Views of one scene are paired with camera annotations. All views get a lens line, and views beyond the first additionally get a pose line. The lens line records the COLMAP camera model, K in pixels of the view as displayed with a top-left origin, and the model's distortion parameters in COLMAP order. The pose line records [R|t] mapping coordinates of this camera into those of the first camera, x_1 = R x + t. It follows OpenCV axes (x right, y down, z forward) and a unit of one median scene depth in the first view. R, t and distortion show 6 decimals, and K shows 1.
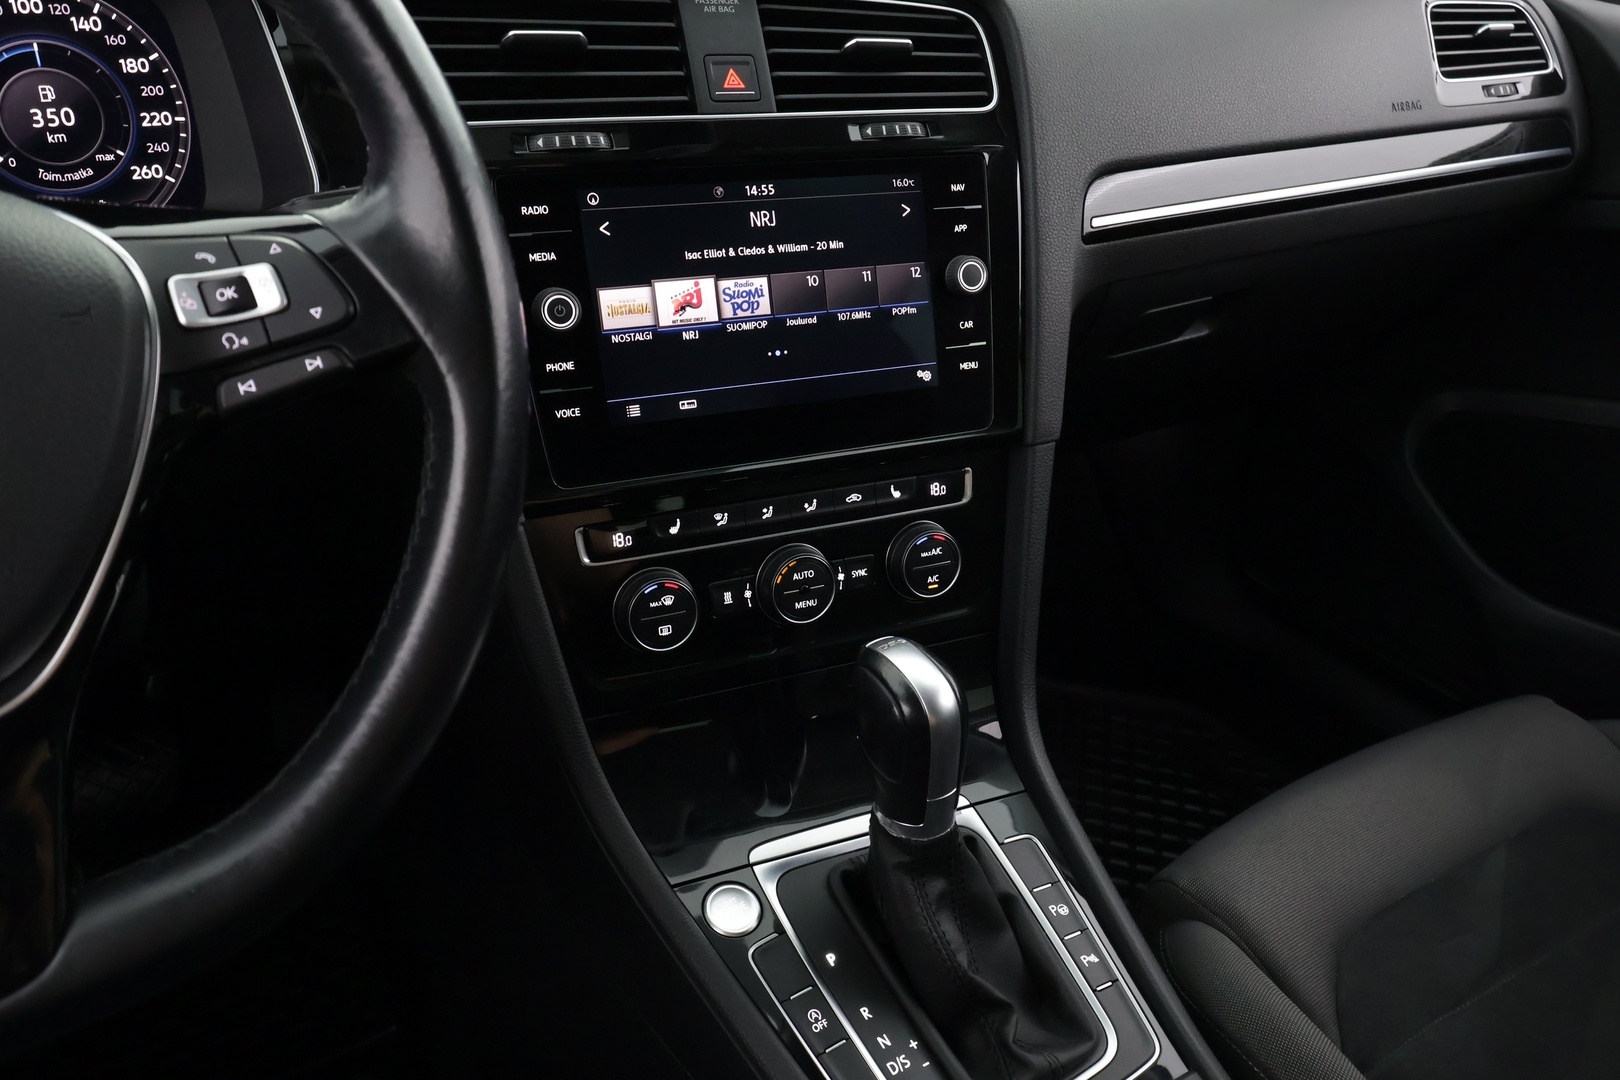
lens RADIAL K [[1253.9, 0, 799.1], [0, 1253.9, 540.8], [0, 0, 1]] dist [-0.002229, 0.006756]
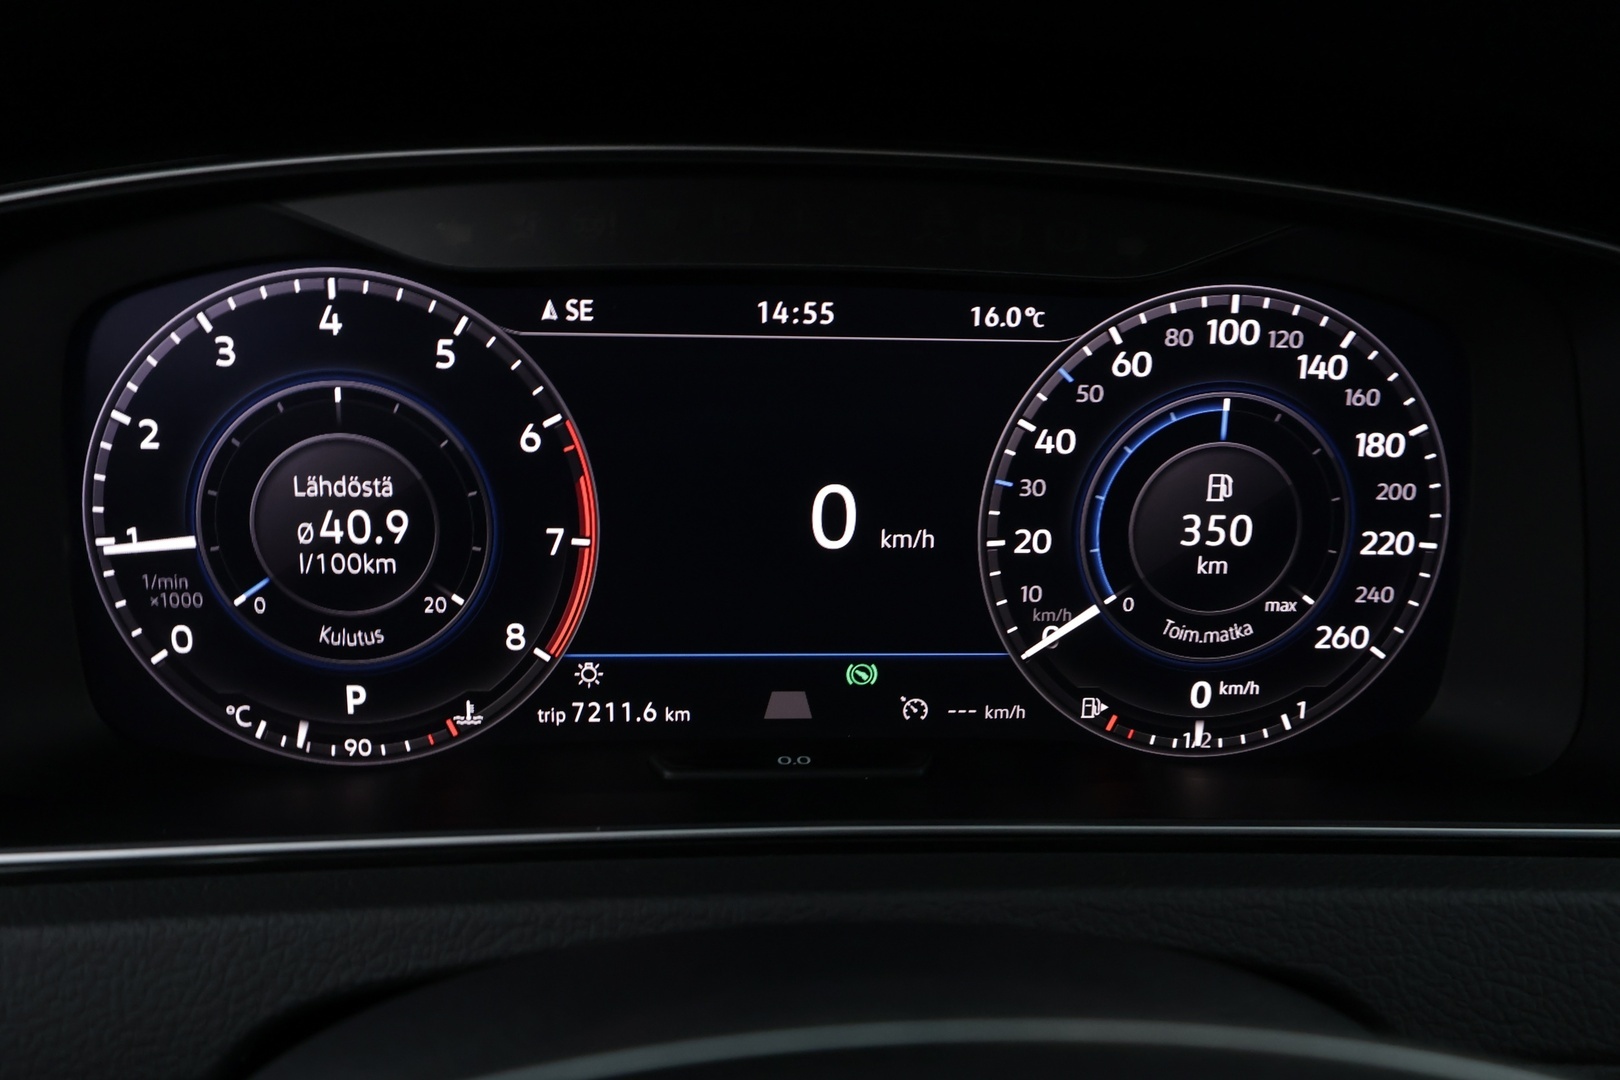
lens RADIAL K [[1253.9, 0, 797.3], [0, 1253.9, 543.5], [0, 0, 1]] dist [-0.002229, 0.006756]
pose [[0.874993, 0.128460, -0.466781, -0.438350], [-0.215508, 0.966711, -0.137932, -0.193474], [0.433524, 0.221285, 0.873550, 0.406644]]
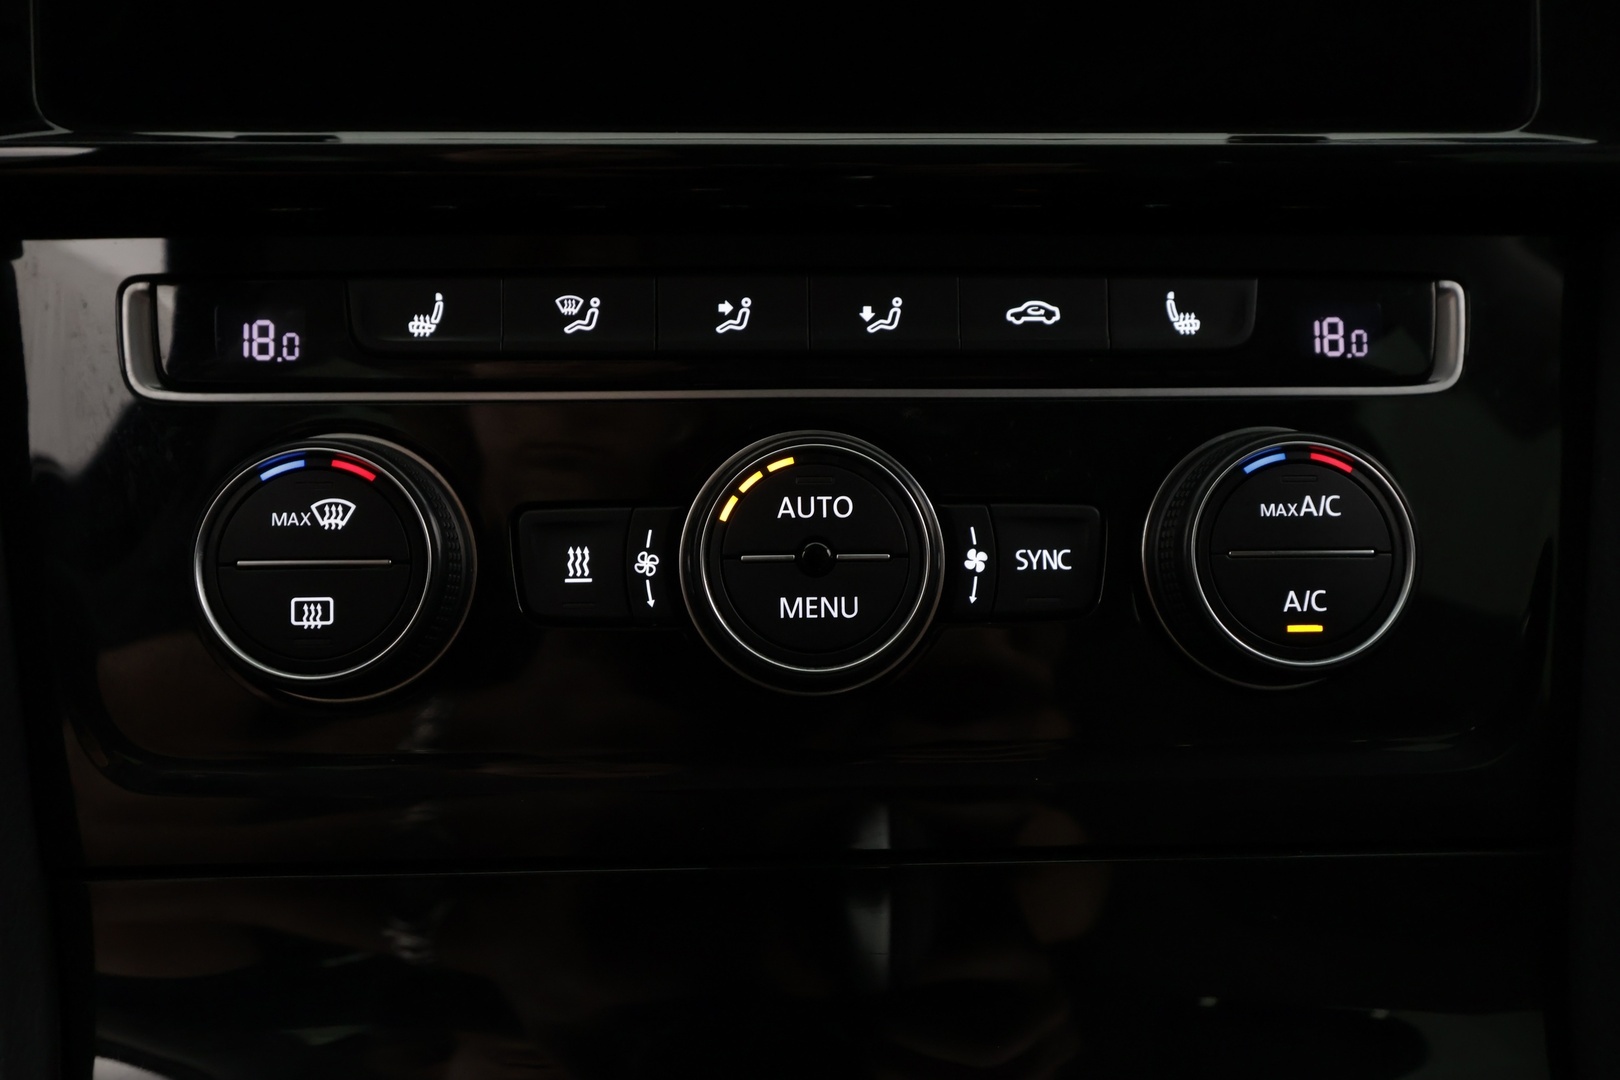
lens RADIAL K [[1253.9, 0, 806.6], [0, 1253.9, 548.9], [0, 0, 1]] dist [-0.002229, 0.006756]
pose [[0.924476, 0.034625, -0.379665, 0.120340], [-0.136475, 0.959928, -0.244770, 0.114949], [0.355976, 0.278099, 0.892156, 0.764127]]
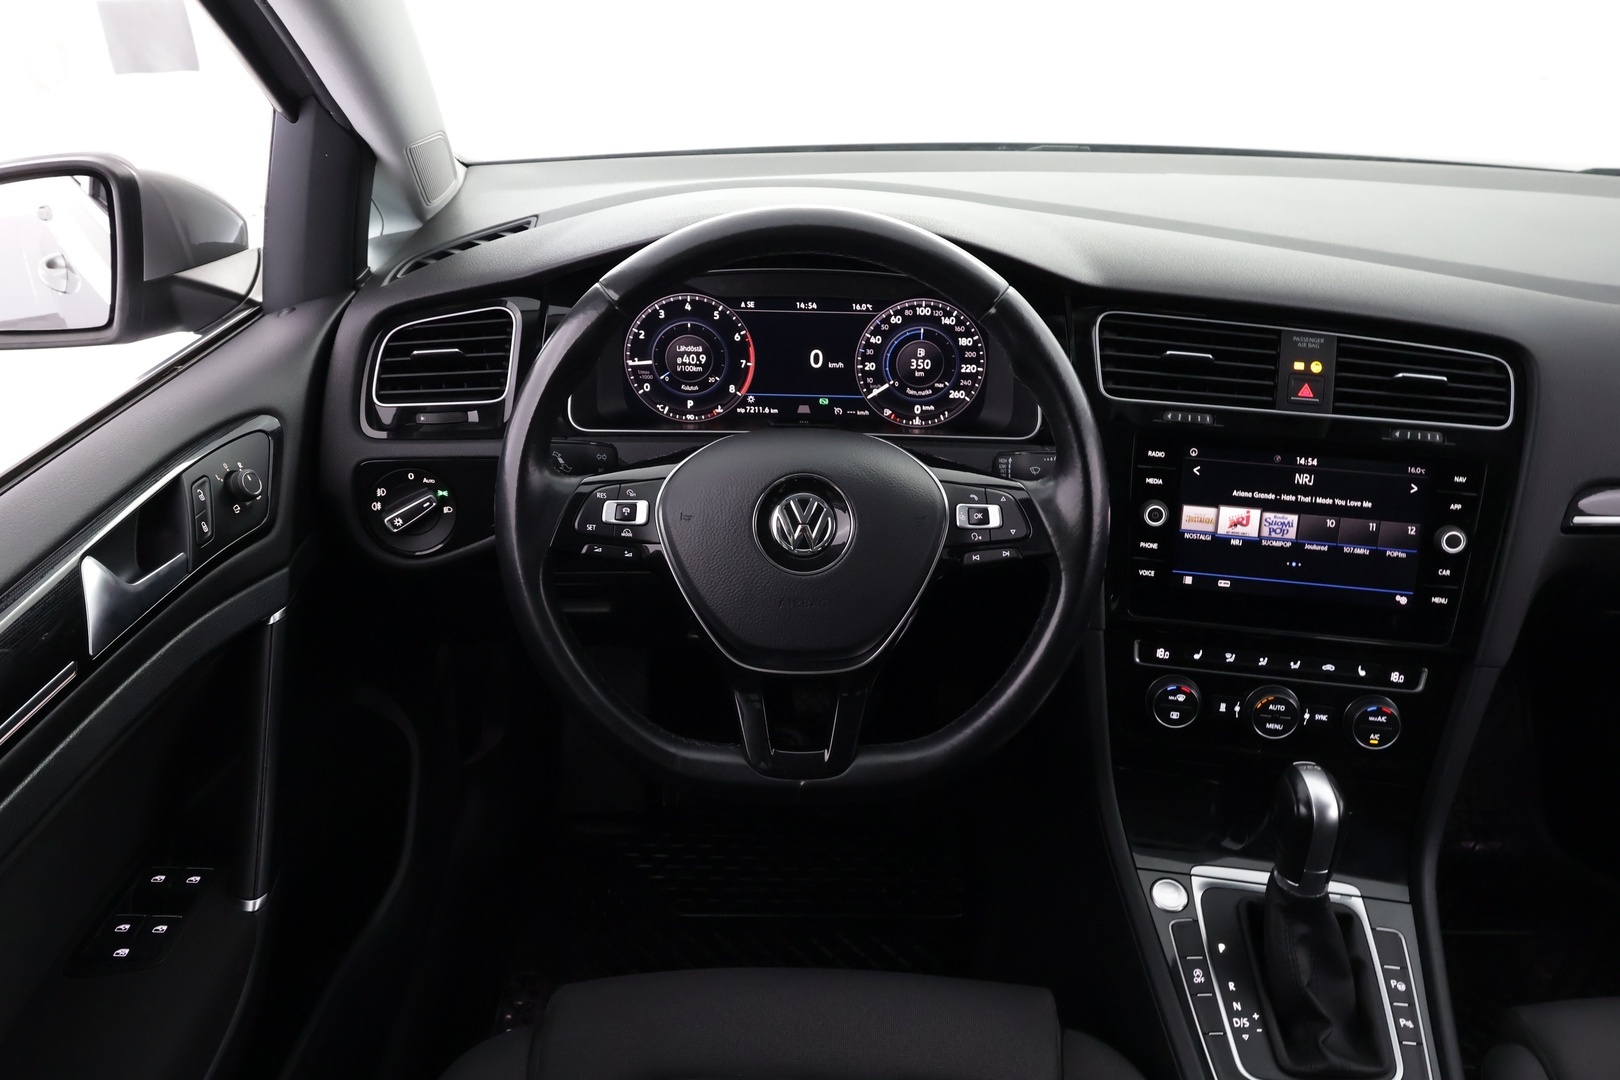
lens RADIAL K [[1230.1, 0, 798.6], [0, 1230.1, 534.0], [0, 0, 1]] dist [-0.019936, 0.014977]
pose [[0.833950, 0.230646, -0.501328, 0.226070], [-0.243401, 0.969061, 0.040942, -0.100626], [0.495261, 0.087880, 0.864288, -0.618503]]
